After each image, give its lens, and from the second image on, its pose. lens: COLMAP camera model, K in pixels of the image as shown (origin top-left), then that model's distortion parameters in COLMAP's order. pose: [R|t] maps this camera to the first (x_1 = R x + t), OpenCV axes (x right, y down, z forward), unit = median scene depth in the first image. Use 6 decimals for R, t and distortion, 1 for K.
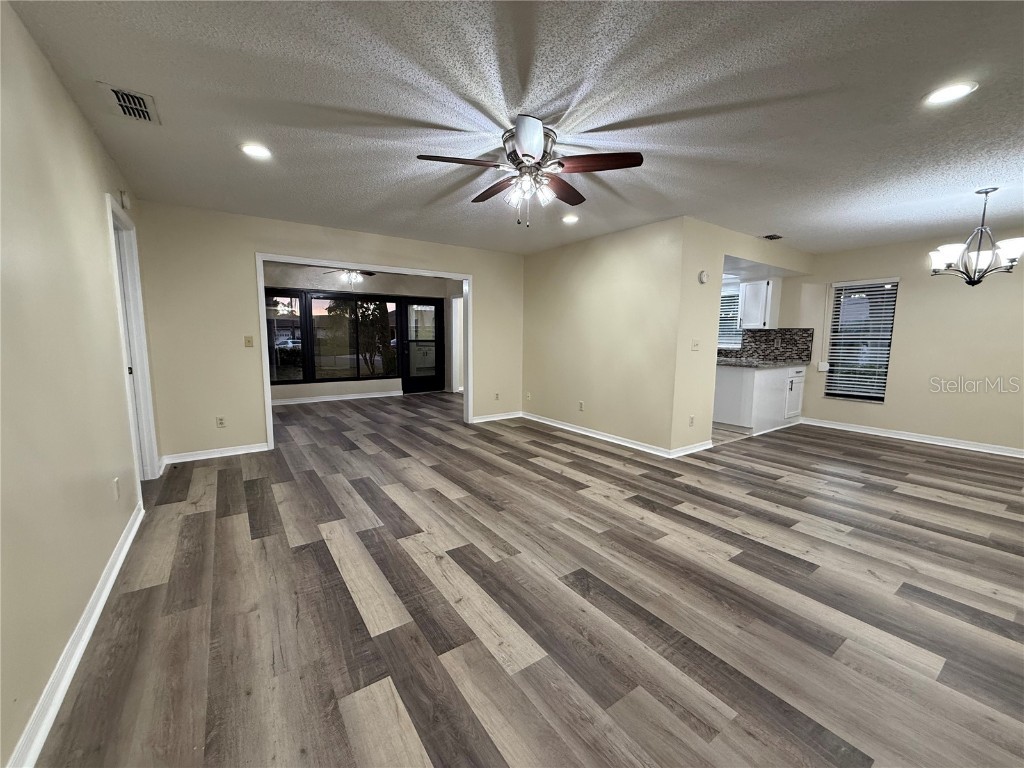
lens RADIAL K [[408.5, 0, 509.3], [0, 408.5, 384.0], [0, 0, 1]] dist [-0.000024, 0.000320]
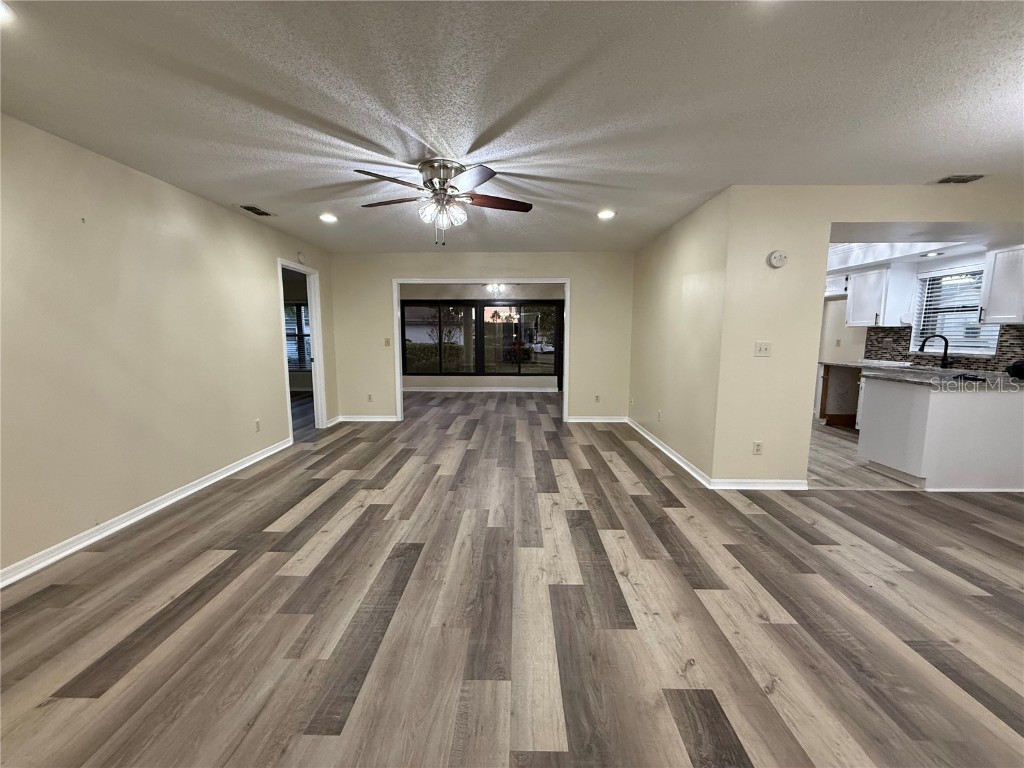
lens RADIAL K [[408.5, 0, 509.3], [0, 408.5, 384.0], [0, 0, 1]] dist [-0.000024, 0.000320]
pose [[0.809868, 0.064509, -0.583054, 0.681165], [-0.063645, 0.997730, 0.021986, -0.022874], [0.583149, 0.019303, 0.812136, 0.135919]]
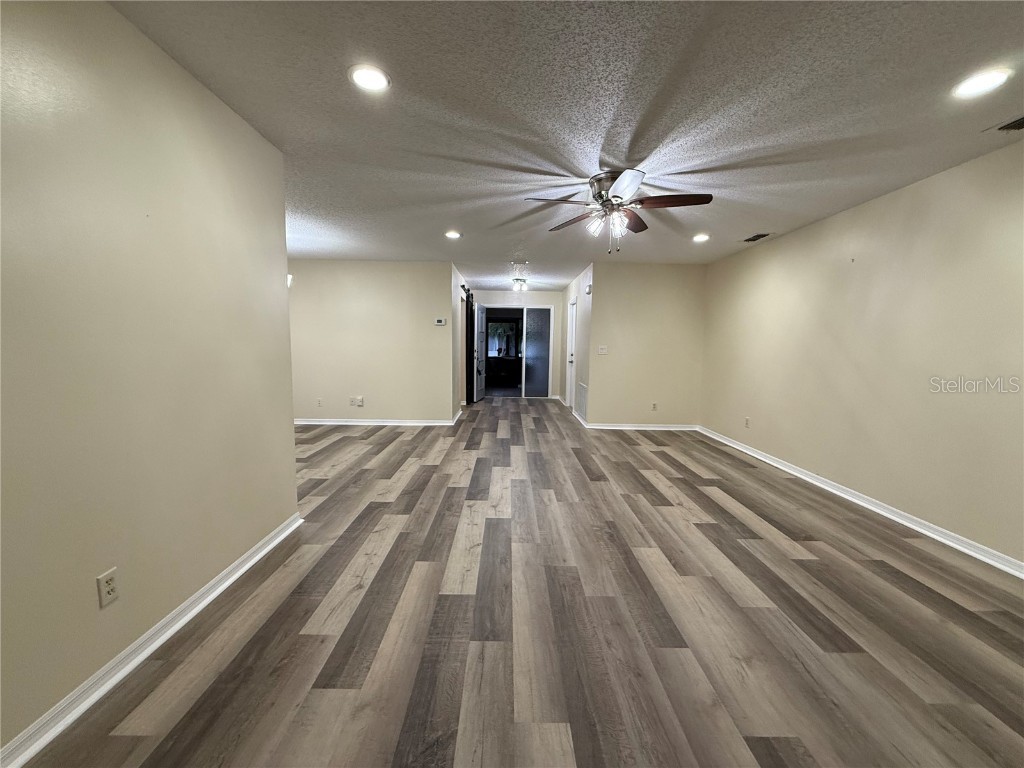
lens RADIAL K [[408.5, 0, 509.3], [0, 408.5, 384.0], [0, 0, 1]] dist [-0.000024, 0.000320]
pose [[-0.822381, -0.076095, 0.563826, -0.314662], [0.046770, 0.978619, 0.200294, -0.201897], [-0.567012, 0.191088, -0.801238, 1.668648]]
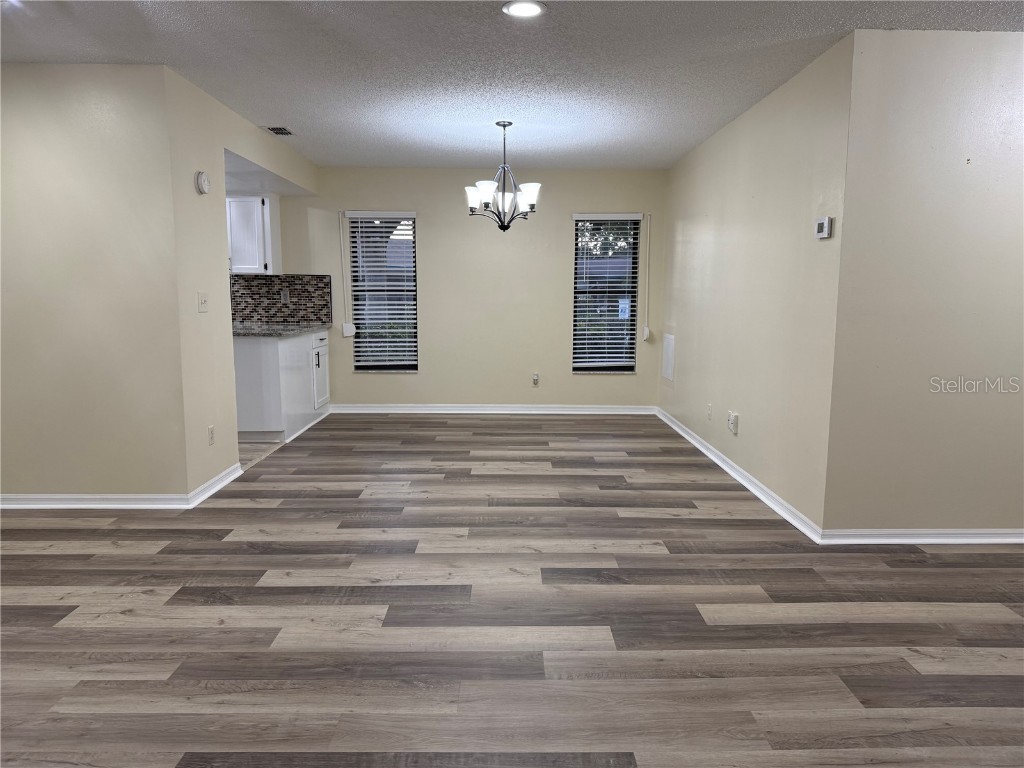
lens RADIAL K [[710.4, 0, 514.2], [0, 710.4, 392.1], [0, 0, 1]] dist [0.082682, -0.112979]
pose [[0.560951, -0.123672, 0.818559, -0.178058], [0.098234, 0.991736, 0.082518, -0.015206], [-0.822000, 0.034122, 0.568464, 0.102069]]
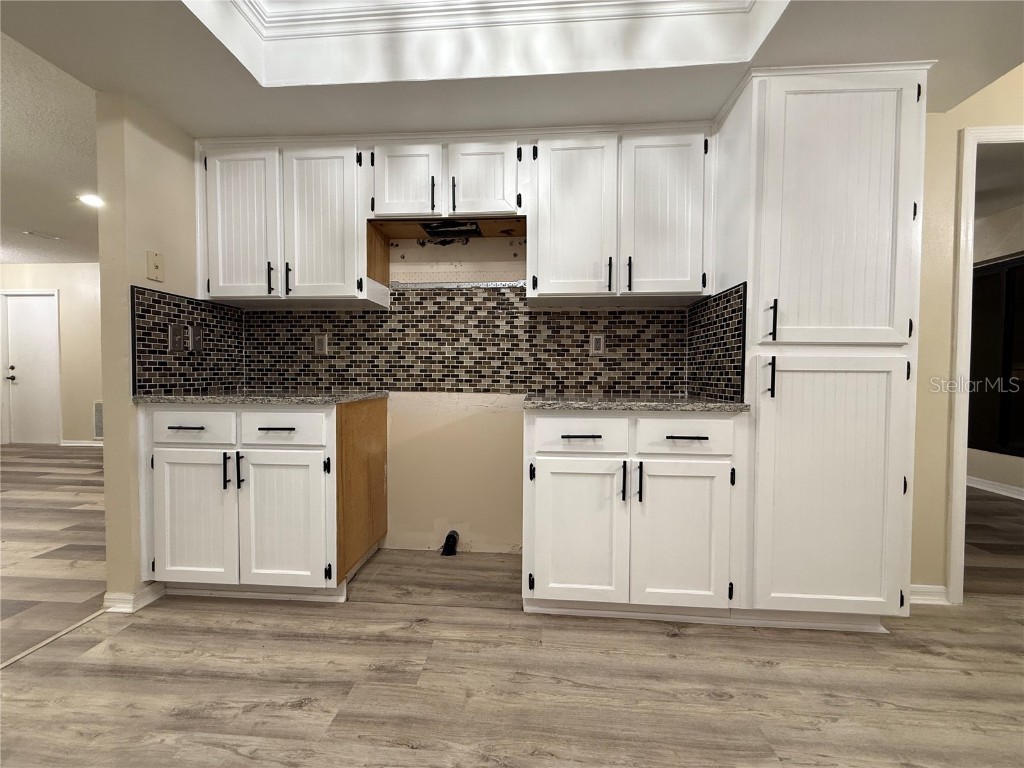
lens RADIAL K [[408.5, 0, 509.3], [0, 408.5, 384.0], [0, 0, 1]] dist [-0.000024, 0.000320]
pose [[-0.631957, 0.009744, -0.774943, 0.780837], [-0.101028, 0.990353, 0.094840, -0.176800], [0.768391, 0.138225, -0.624876, 2.123325]]
